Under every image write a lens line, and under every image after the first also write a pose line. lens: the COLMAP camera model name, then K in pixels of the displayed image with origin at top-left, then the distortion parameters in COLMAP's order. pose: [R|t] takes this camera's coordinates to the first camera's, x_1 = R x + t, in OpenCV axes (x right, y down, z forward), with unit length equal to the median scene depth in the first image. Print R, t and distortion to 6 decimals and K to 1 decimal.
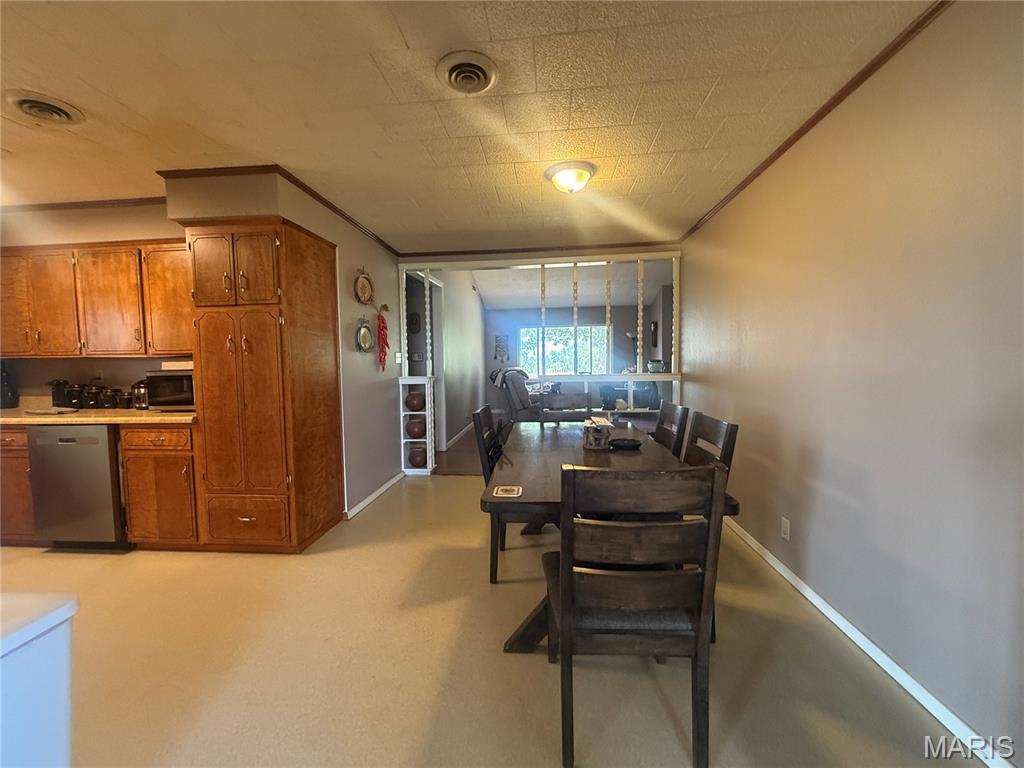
lens RADIAL K [[412.0, 0, 510.0], [0, 412.0, 383.4], [0, 0, 1]] dist [0.000311, -0.000306]
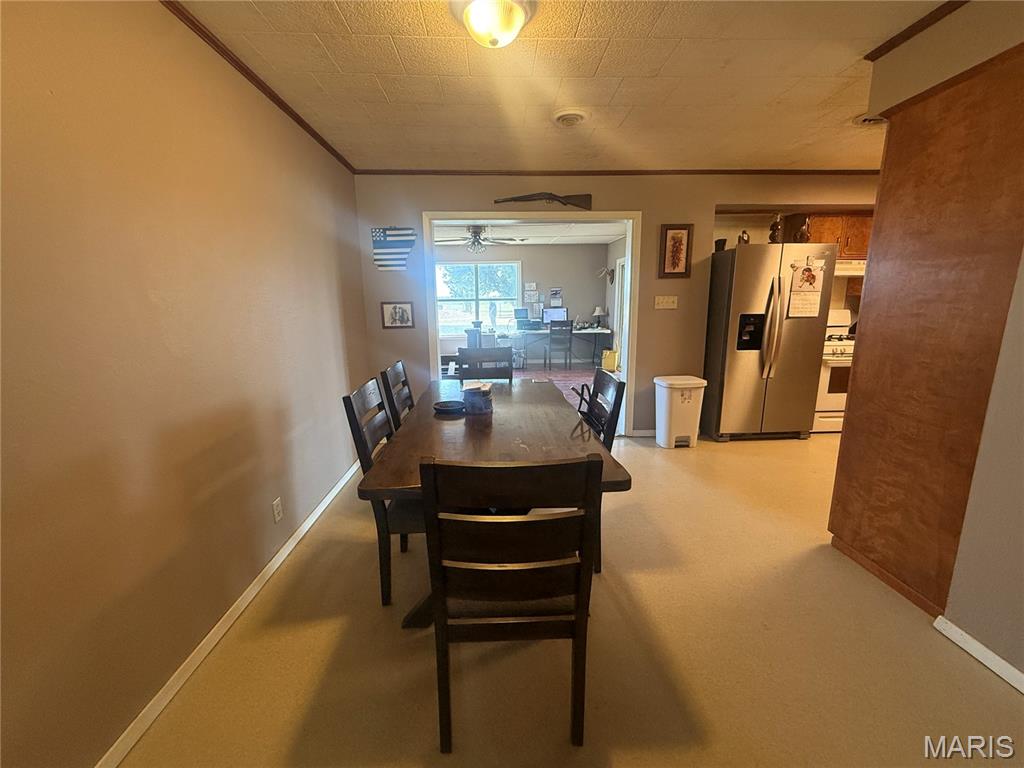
lens RADIAL K [[412.0, 0, 511.0], [0, 412.0, 382.5], [0, 0, 1]] dist [0.000311, -0.000306]
pose [[-0.989571, 0.054373, -0.133388, 0.213652], [0.019371, 0.967843, 0.250810, -0.119698], [0.142736, 0.245610, -0.958802, 1.577560]]
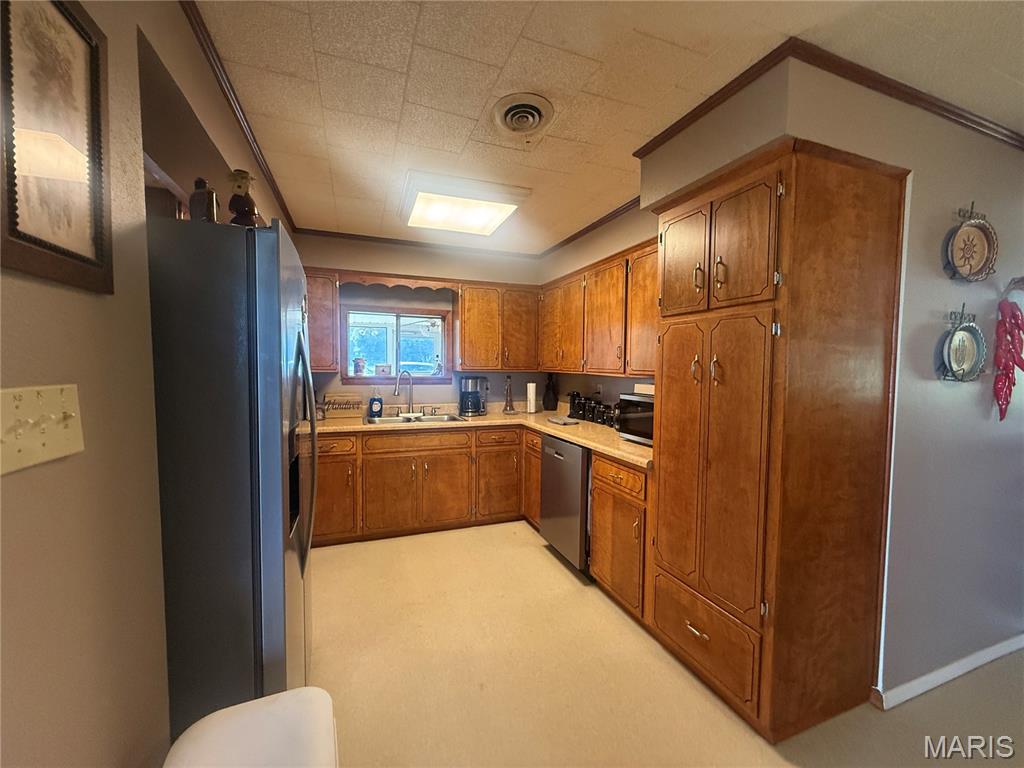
lens RADIAL K [[412.0, 0, 507.6], [0, 412.0, 384.4], [0, 0, 1]] dist [0.000311, -0.000306]
pose [[0.441030, 0.061331, -0.895394, -0.194133], [-0.066622, 0.997147, 0.035486, -0.068255], [0.895016, 0.044002, 0.443858, 0.397088]]
